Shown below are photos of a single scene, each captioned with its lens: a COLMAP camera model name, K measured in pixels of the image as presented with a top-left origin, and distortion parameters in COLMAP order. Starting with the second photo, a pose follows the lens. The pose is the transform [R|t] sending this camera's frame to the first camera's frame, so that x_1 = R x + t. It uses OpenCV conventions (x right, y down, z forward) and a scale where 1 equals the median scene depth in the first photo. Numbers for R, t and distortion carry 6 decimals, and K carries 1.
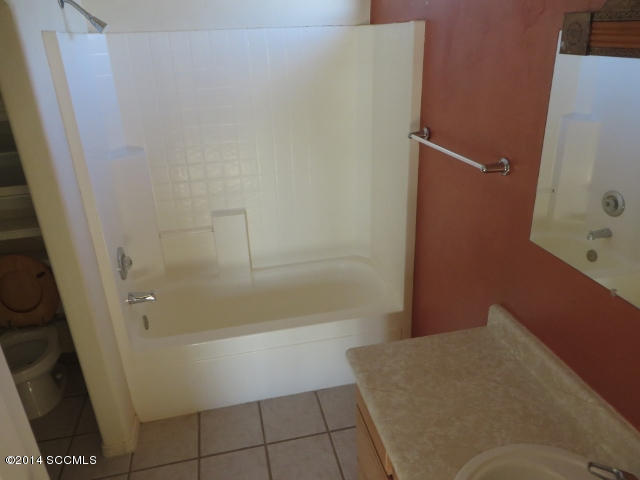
lens RADIAL K [[486.4, 0, 320.0], [0, 486.4, 240.0], [0, 0, 1]] dist [-0.002823, 0.004161]
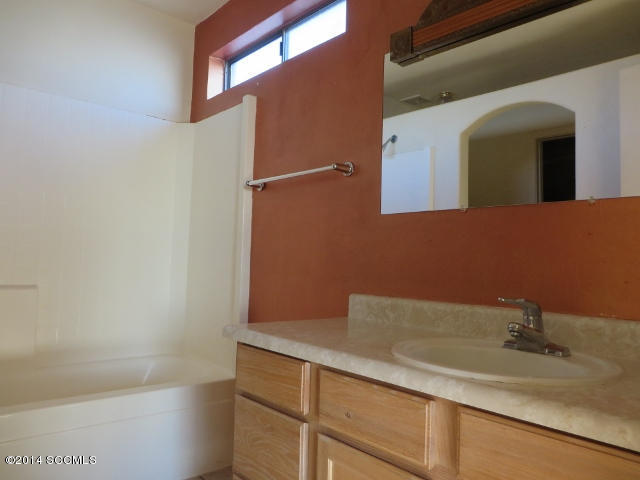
lens RADIAL K [[486.4, 0, 320.0], [0, 486.4, 240.0], [0, 0, 1]] dist [-0.002823, 0.004161]
pose [[0.878465, 0.091277, 0.469007, -0.225211], [0.125665, 0.902890, -0.411093, 0.486259], [-0.460985, 0.420069, 0.781687, 0.170301]]
